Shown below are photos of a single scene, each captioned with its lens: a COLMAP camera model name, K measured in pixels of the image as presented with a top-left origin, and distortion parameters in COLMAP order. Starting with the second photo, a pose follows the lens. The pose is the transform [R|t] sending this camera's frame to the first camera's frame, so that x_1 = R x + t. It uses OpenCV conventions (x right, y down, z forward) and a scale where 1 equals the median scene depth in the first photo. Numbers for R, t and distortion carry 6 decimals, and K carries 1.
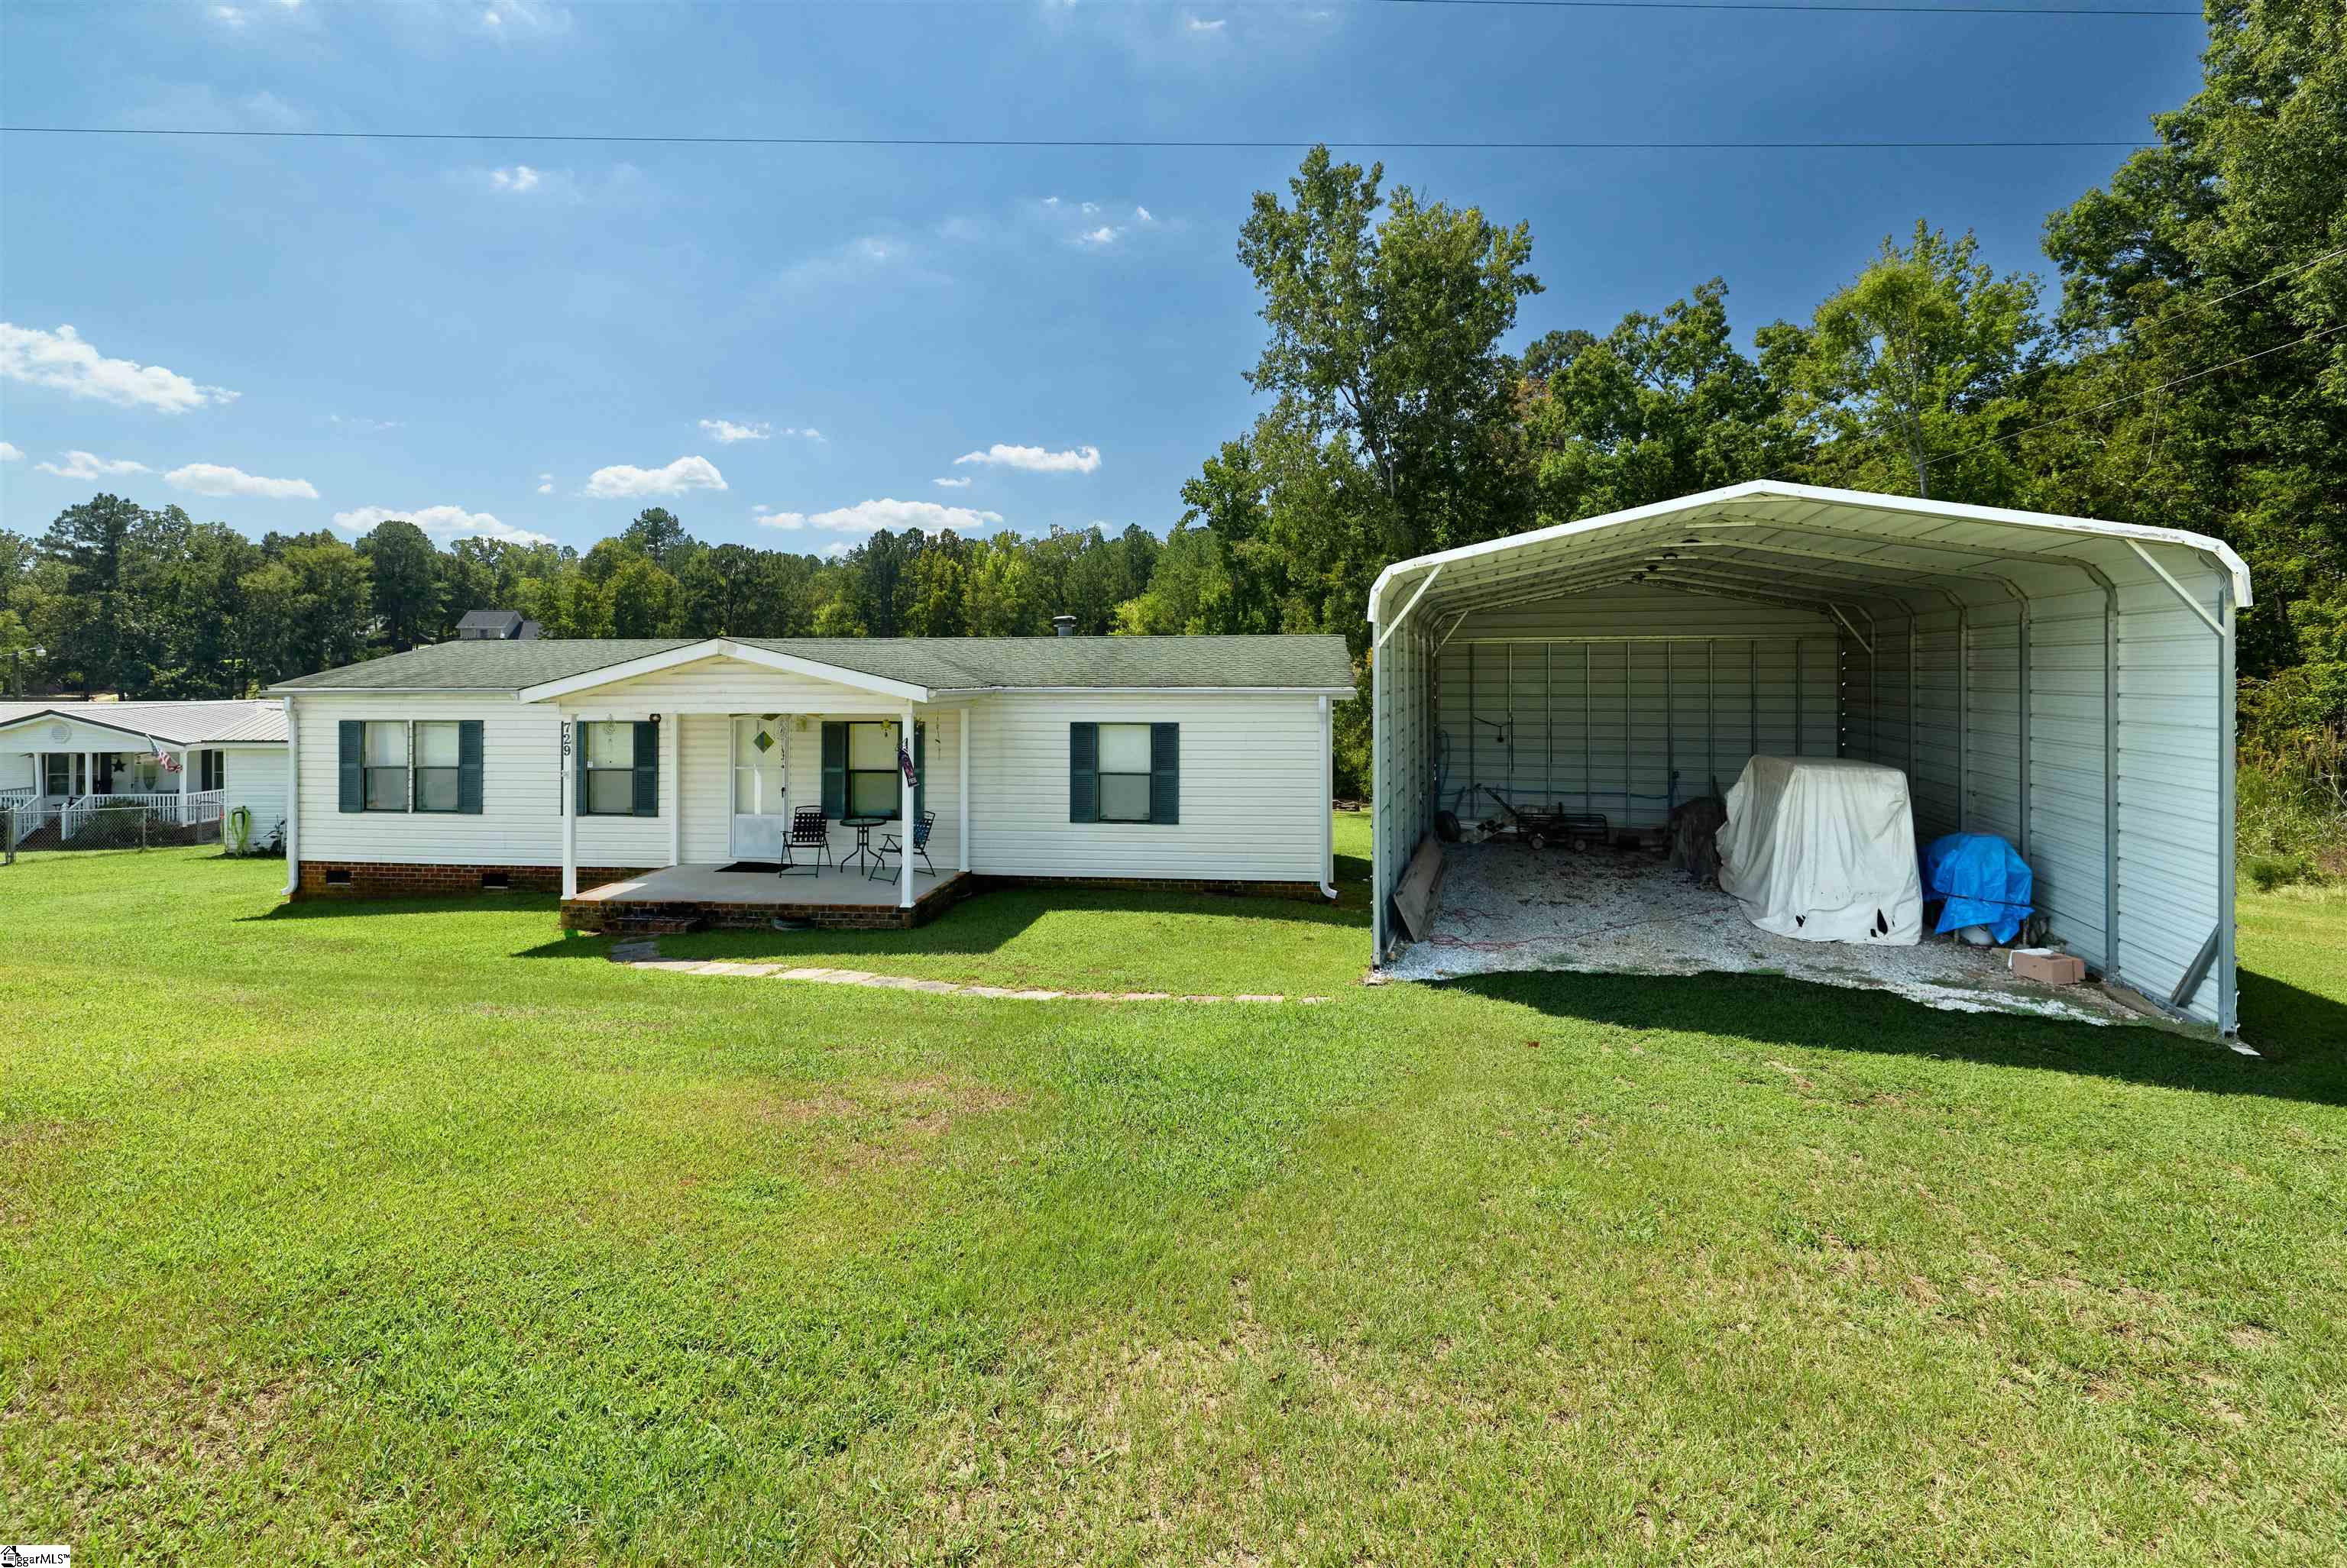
lens RADIAL K [[1041.2, 0, 1151.2], [0, 1041.2, 701.7], [0, 0, 1]] dist [0.001798, -0.000083]
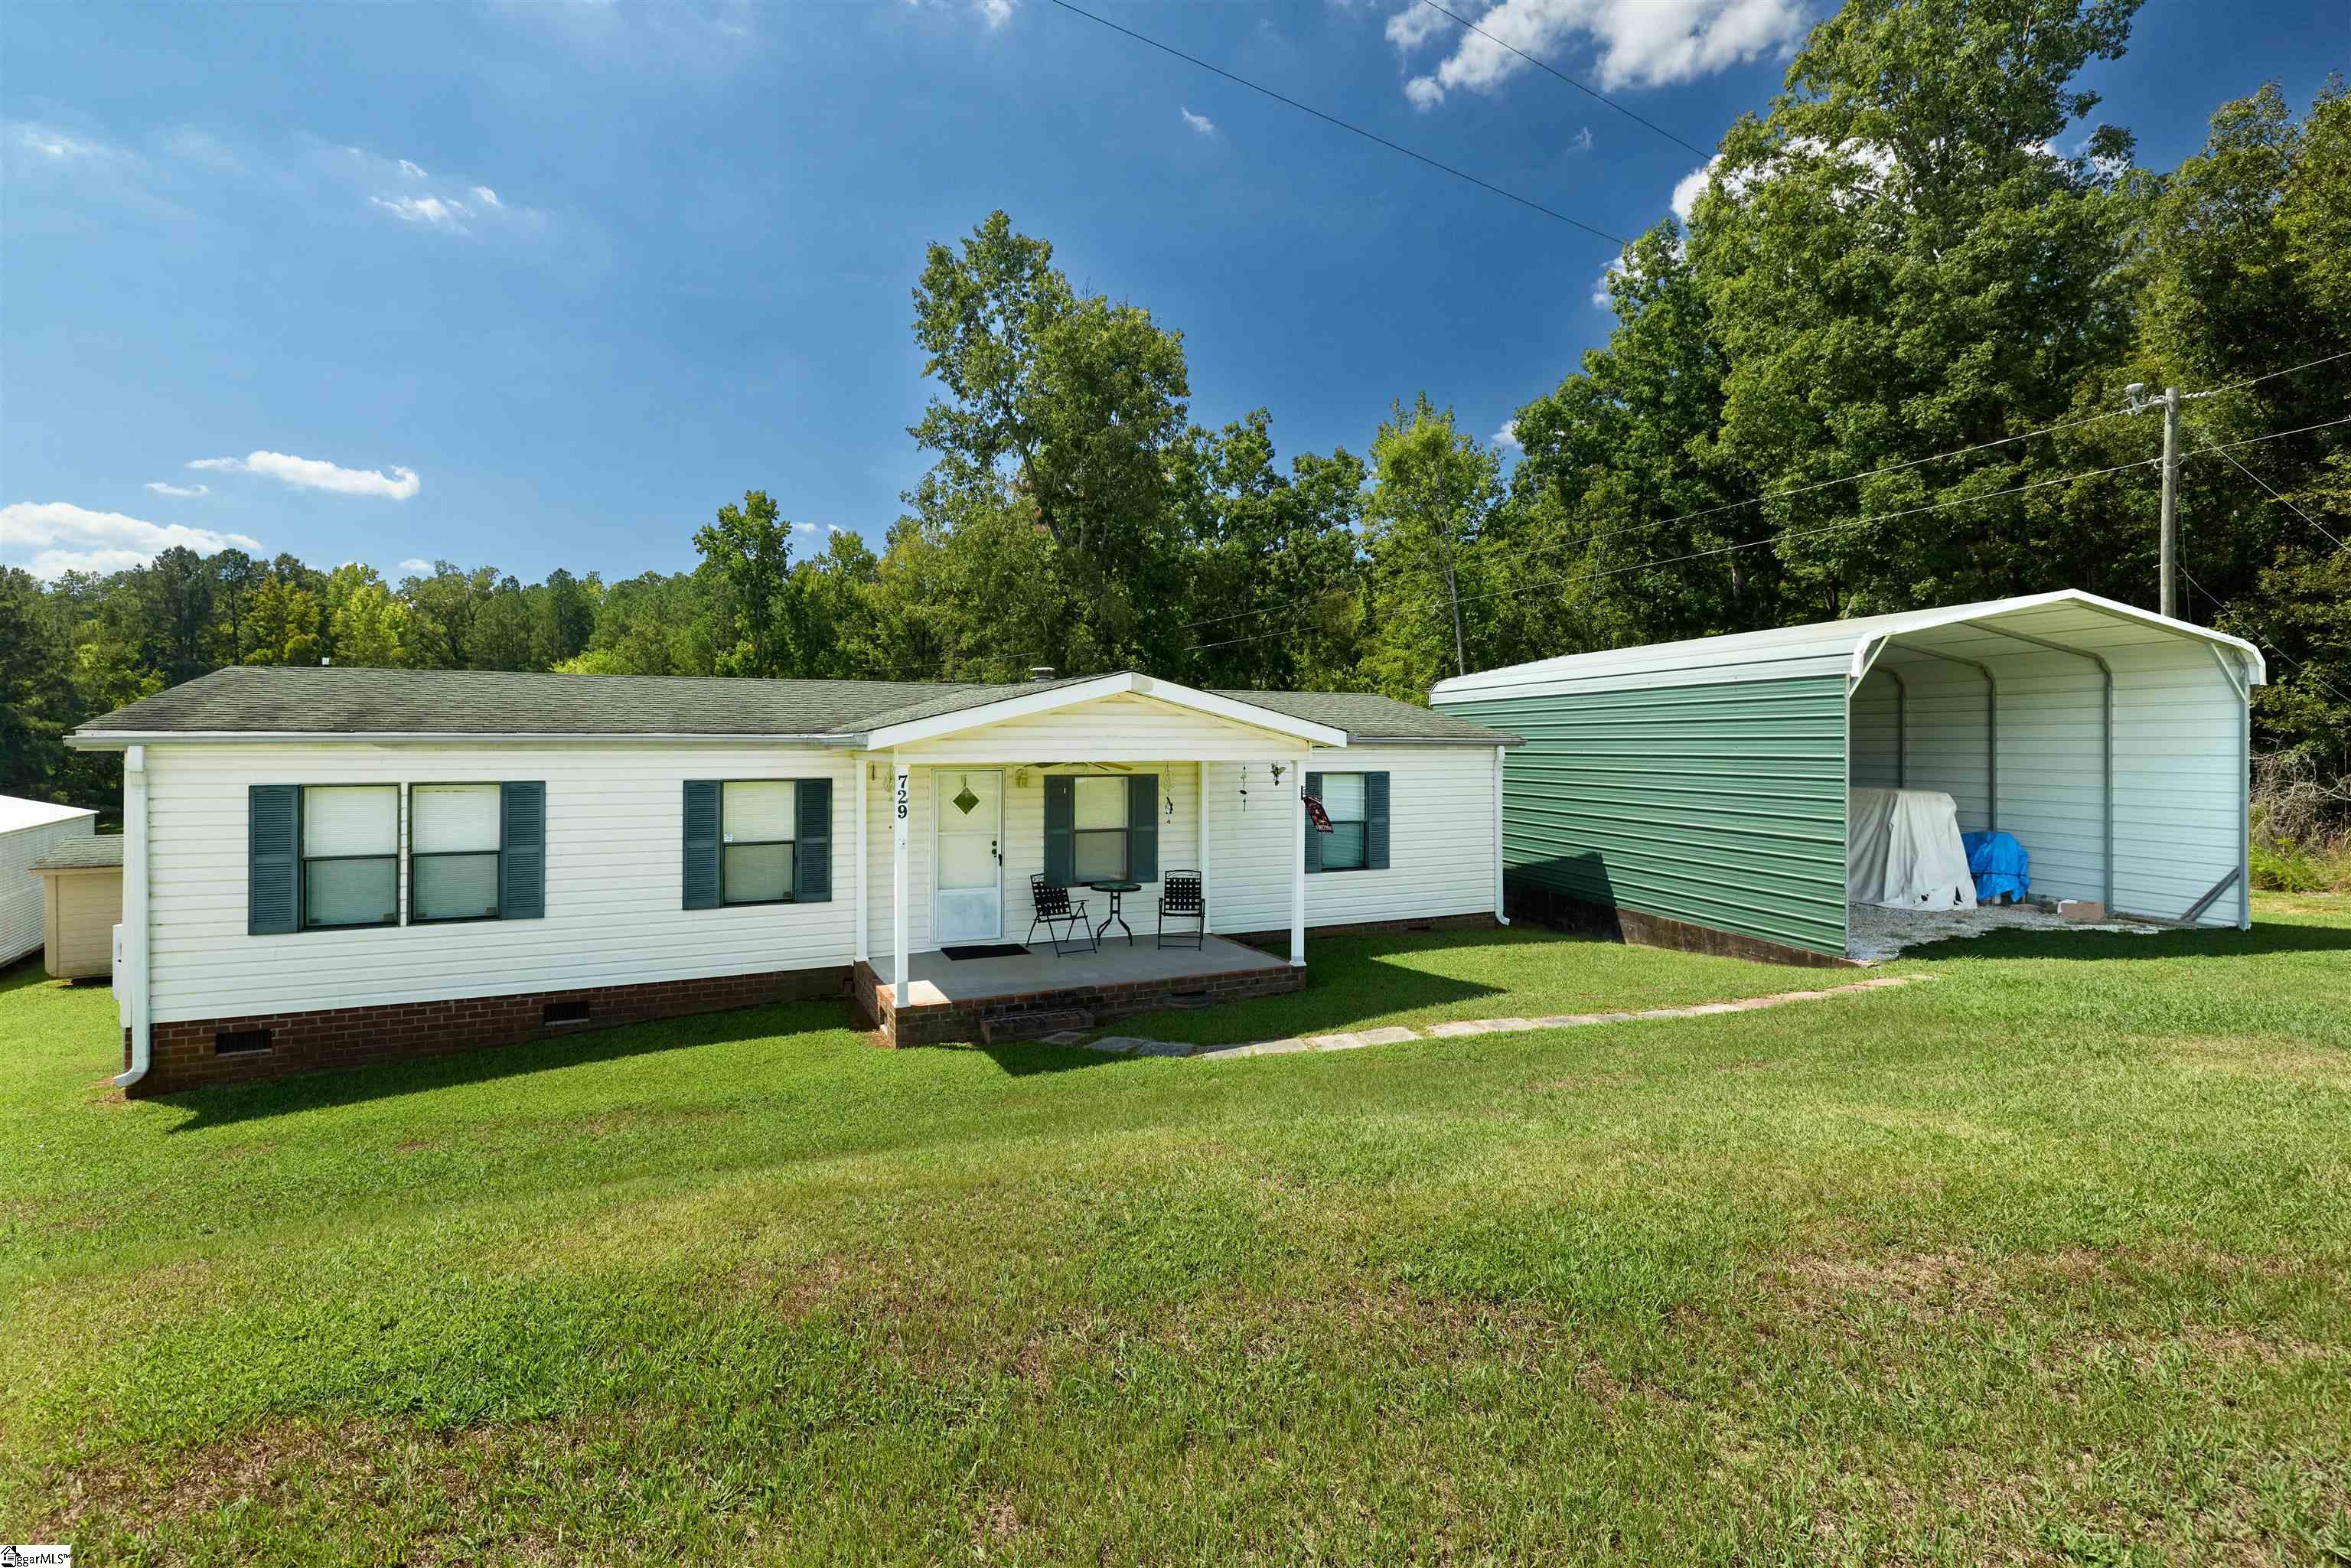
lens RADIAL K [[1033.2, 0, 1170.6], [0, 1033.2, 777.2], [0, 0, 1]] dist [-0.000580, -0.000284]
pose [[0.855871, -0.012191, 0.517046, -0.387494], [0.010515, 0.999926, 0.006171, 0.009357], [-0.517083, 0.000155, 0.855935, 0.124095]]
